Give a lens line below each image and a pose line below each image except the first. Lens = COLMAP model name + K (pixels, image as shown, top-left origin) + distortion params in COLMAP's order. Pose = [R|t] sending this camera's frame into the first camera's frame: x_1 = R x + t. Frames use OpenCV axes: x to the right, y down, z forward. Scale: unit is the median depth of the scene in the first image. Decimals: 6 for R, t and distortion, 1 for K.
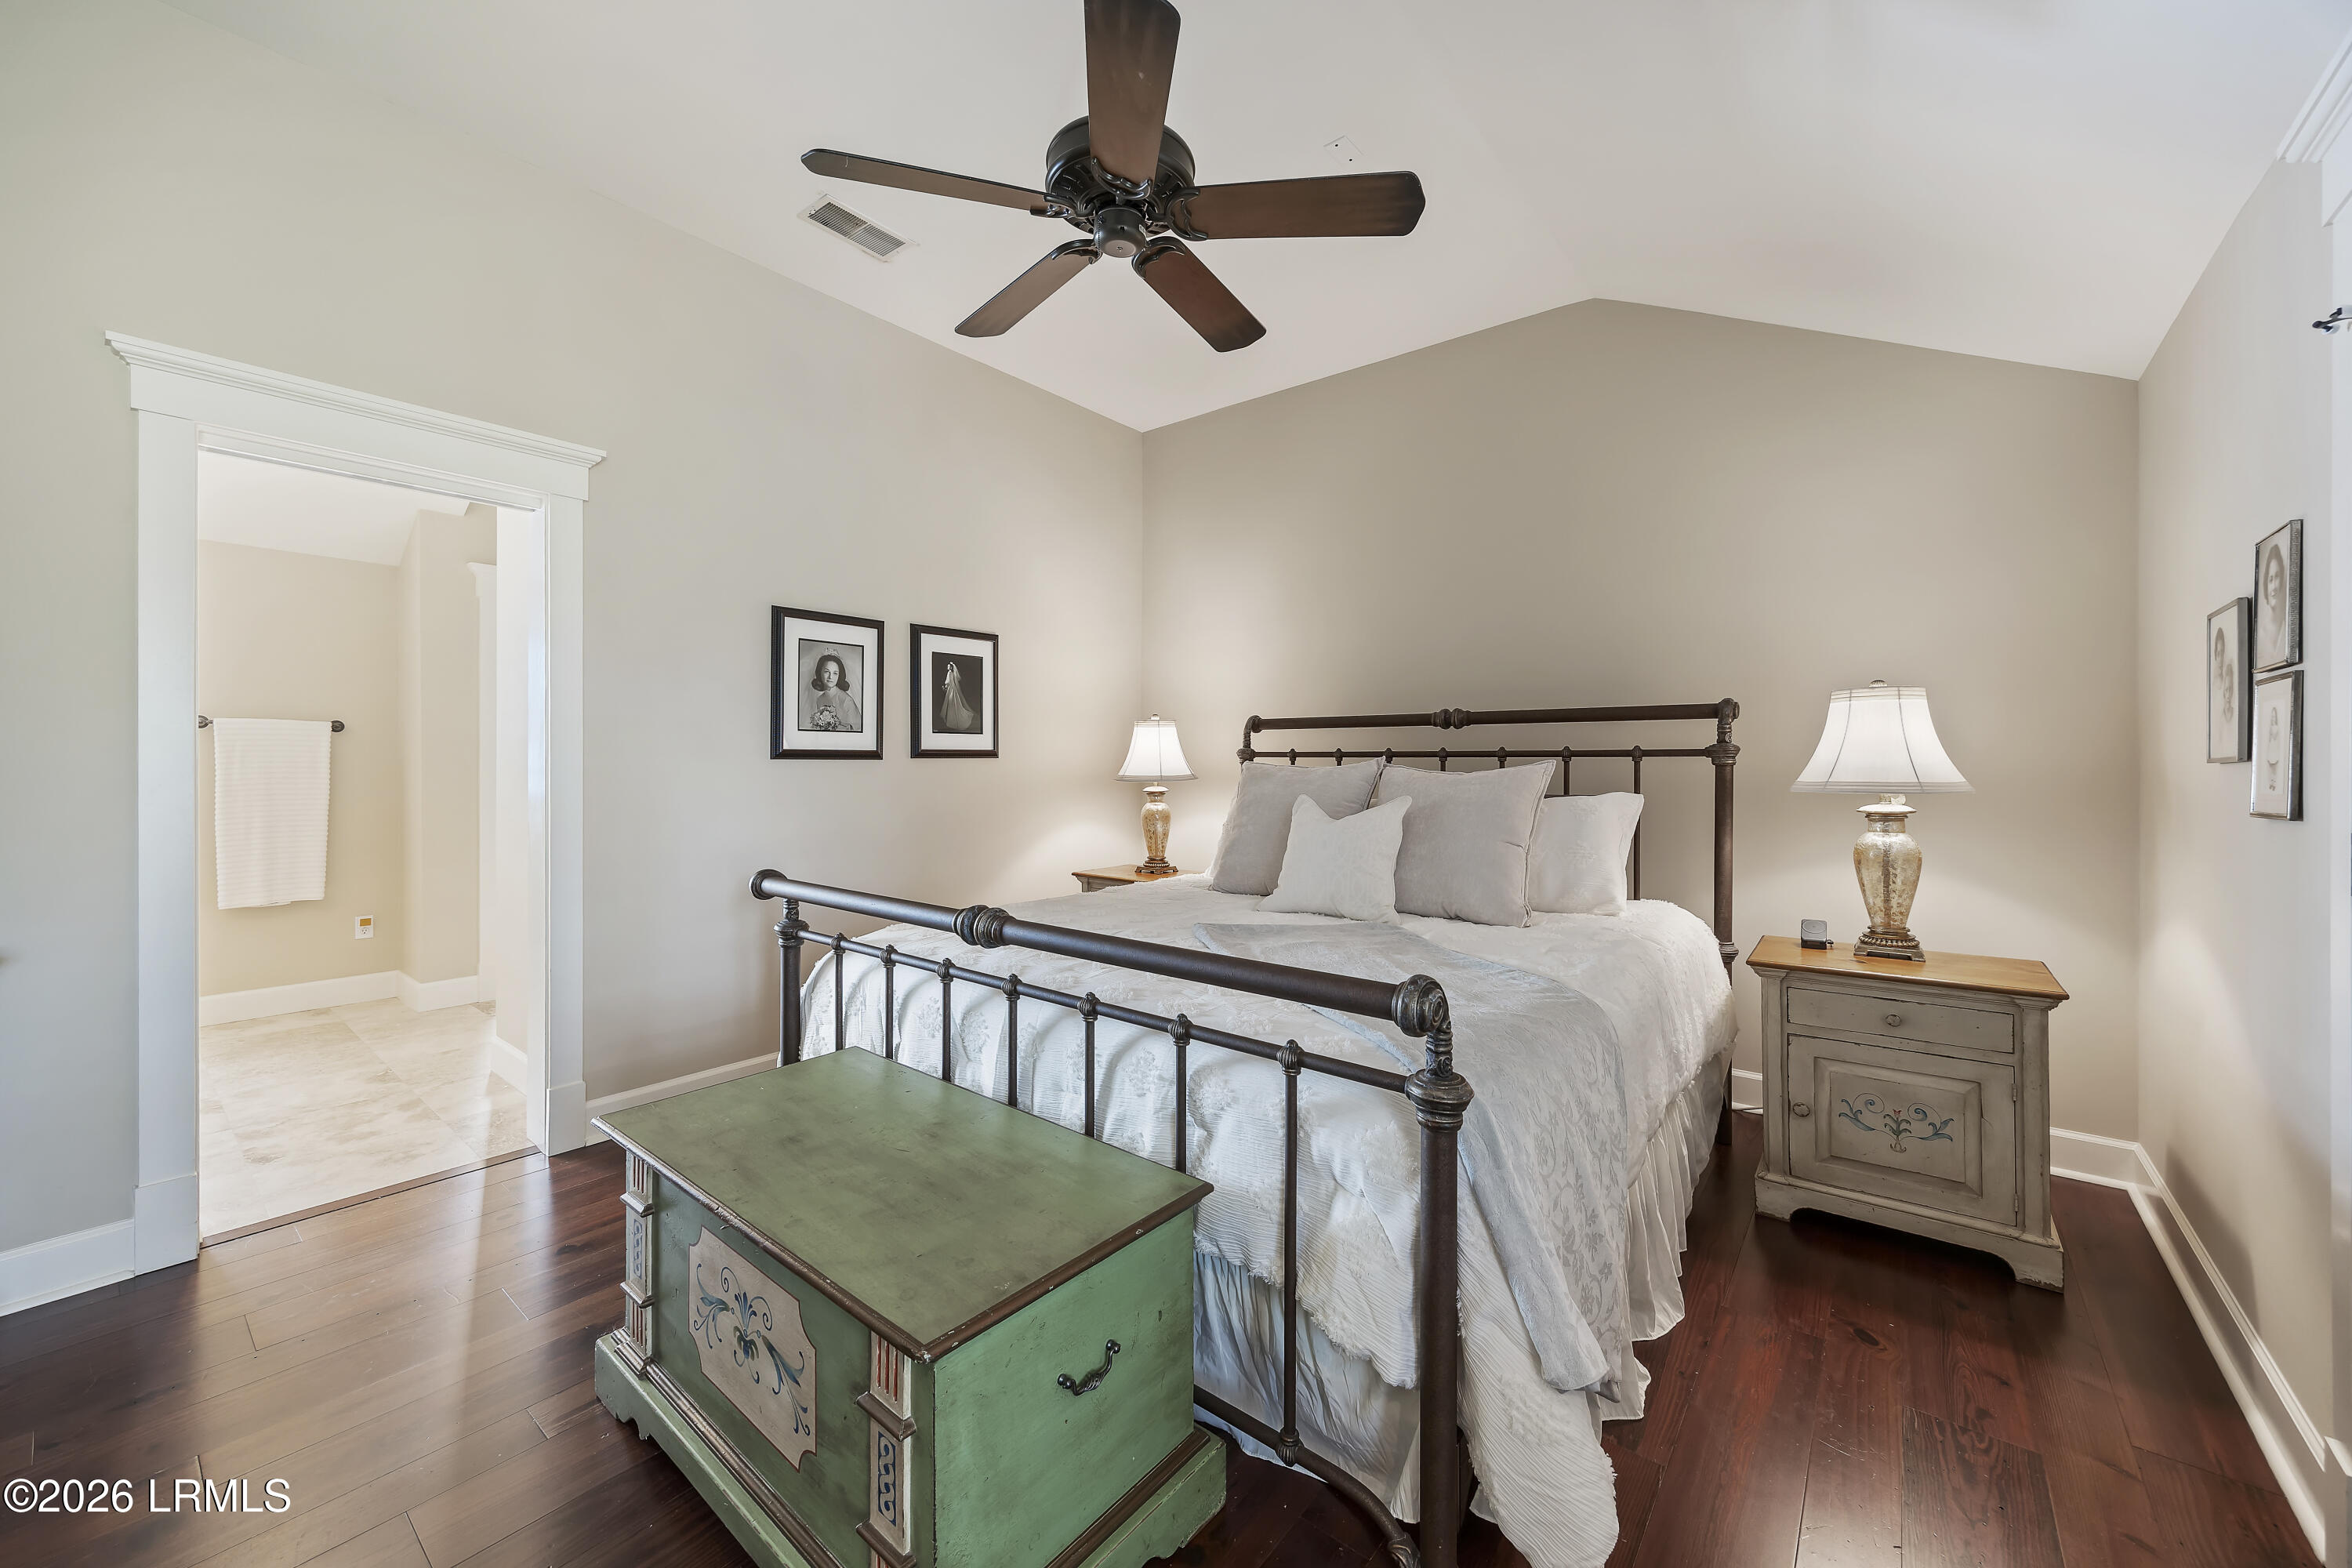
lens RADIAL K [[898.4, 0, 1176.7], [0, 898.4, 766.7], [0, 0, 1]] dist [0.001568, 0.000145]
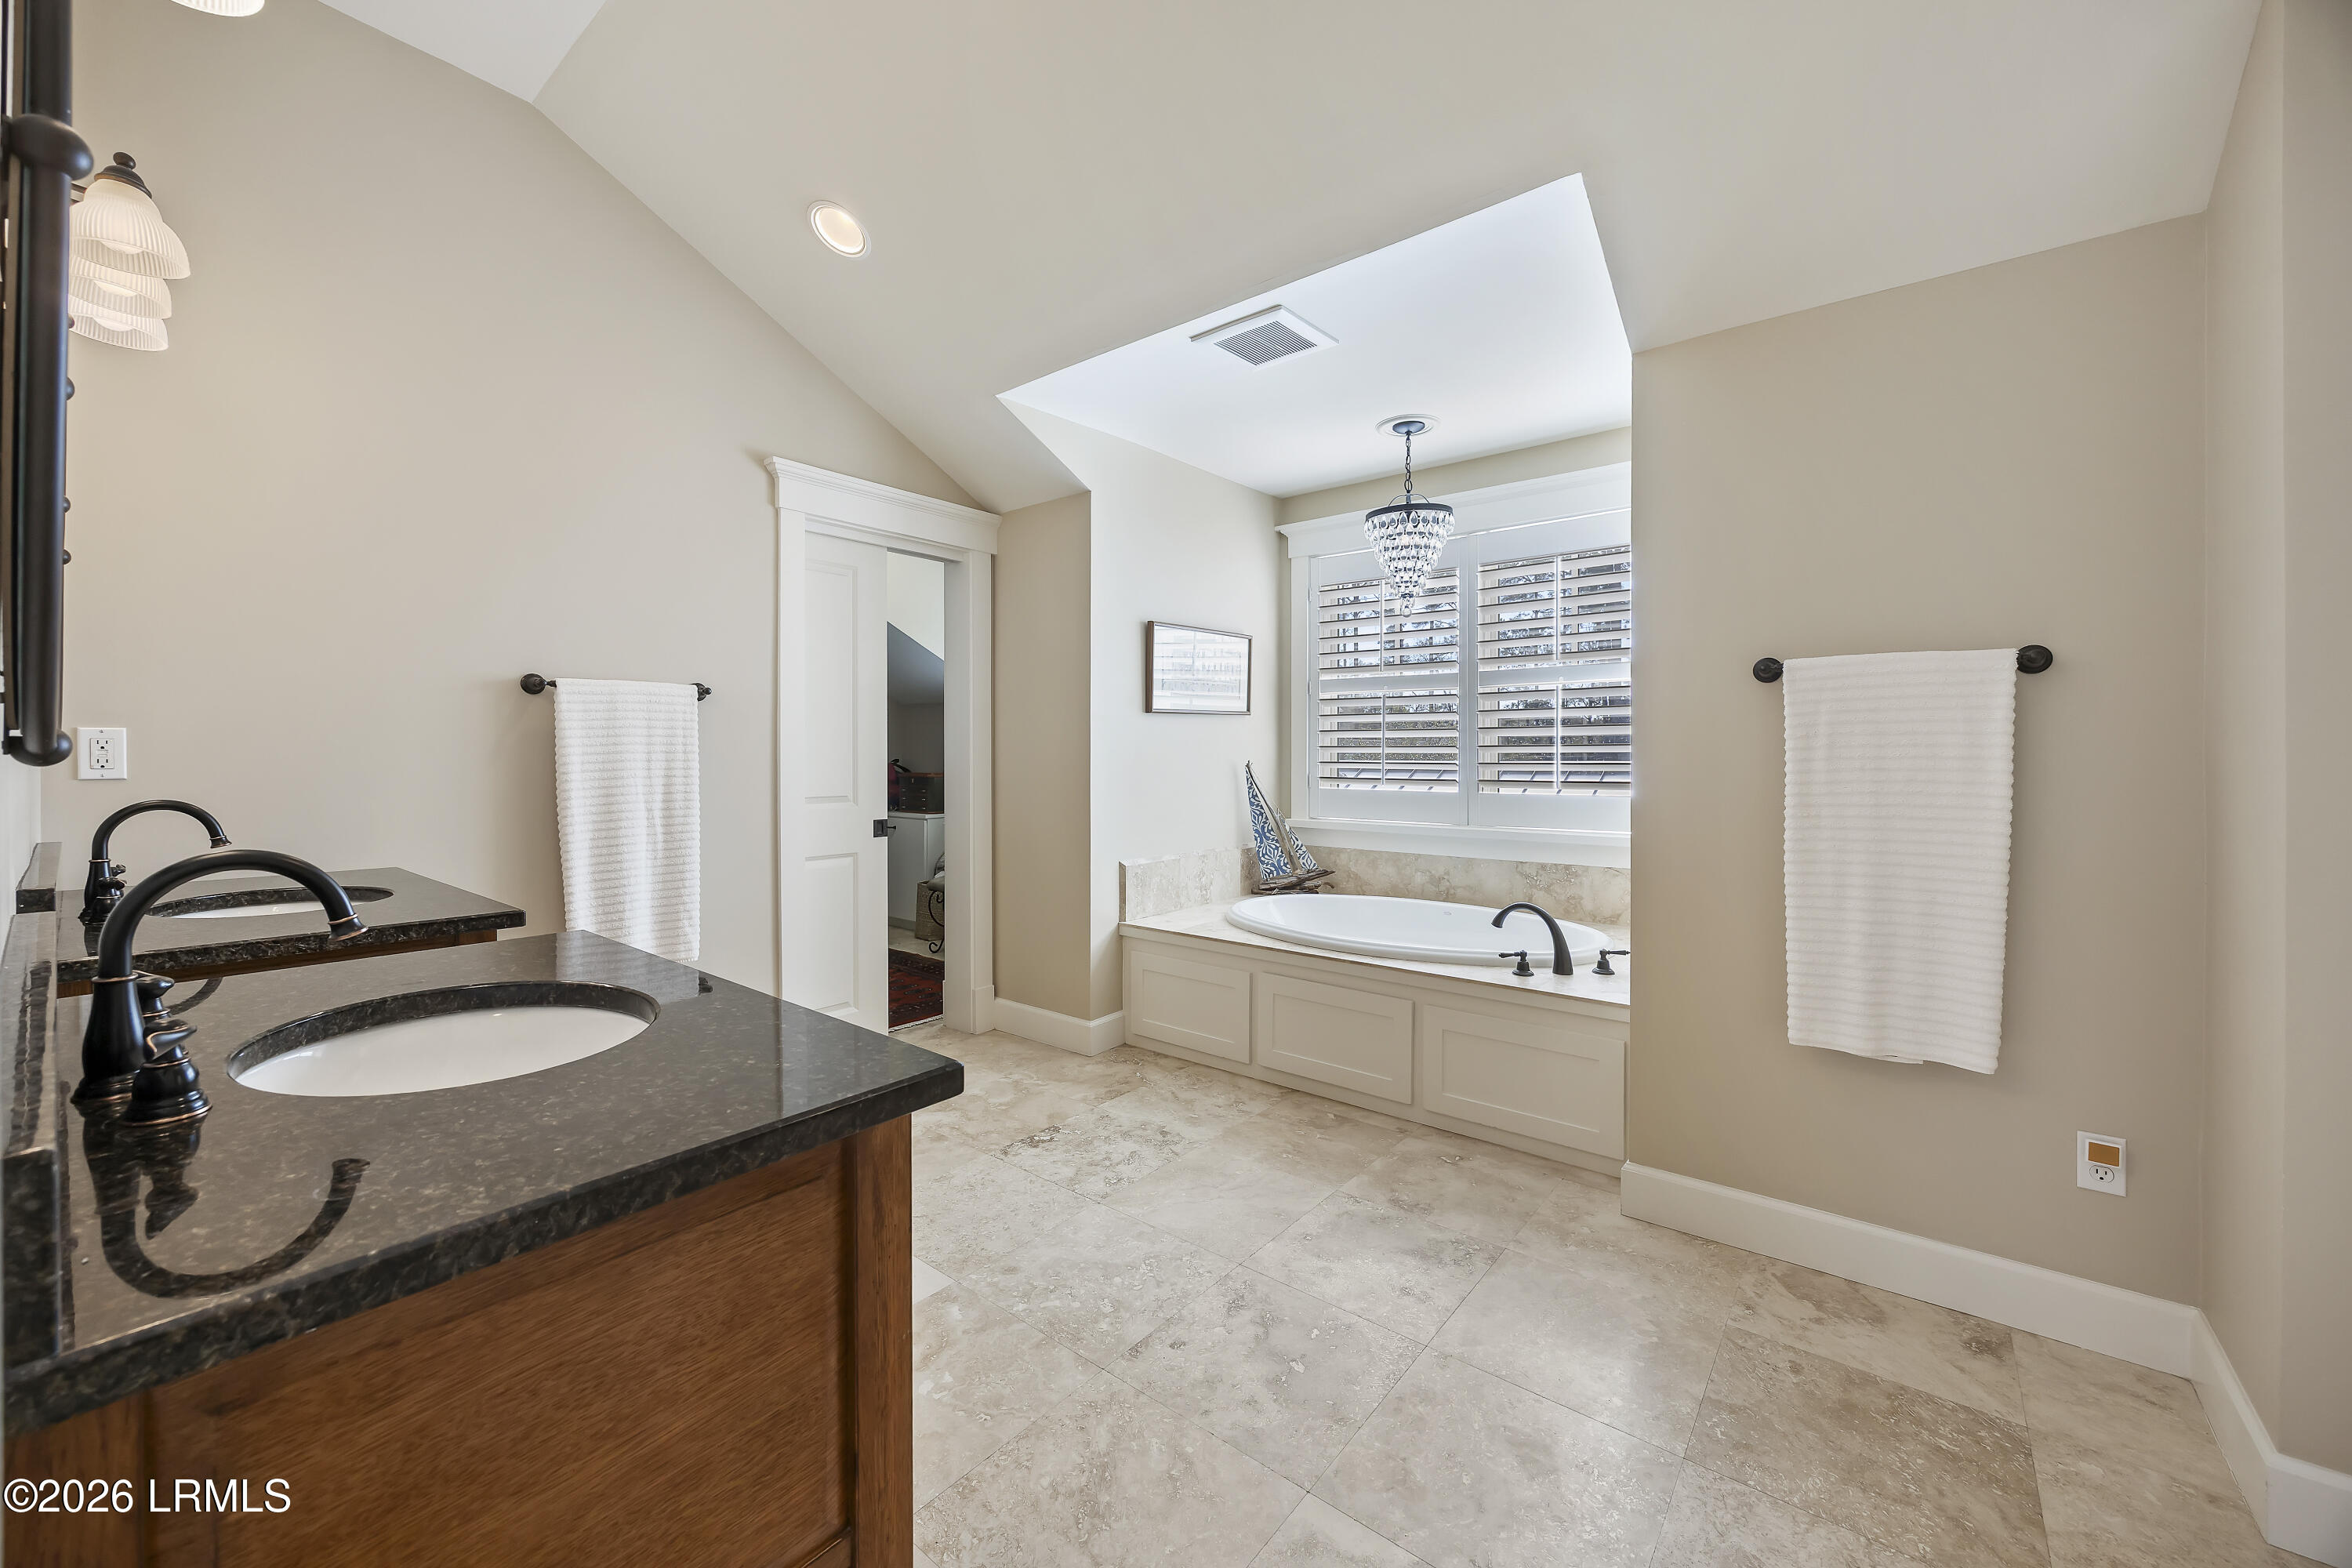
lens RADIAL K [[898.4, 0, 1179.1], [0, 898.4, 765.0], [0, 0, 1]] dist [0.001568, 0.000145]
pose [[0.006809, 0.008299, -0.999942, -0.533867], [-0.002304, 0.999963, 0.008283, 0.000629], [0.999974, 0.002247, 0.006827, 0.617406]]
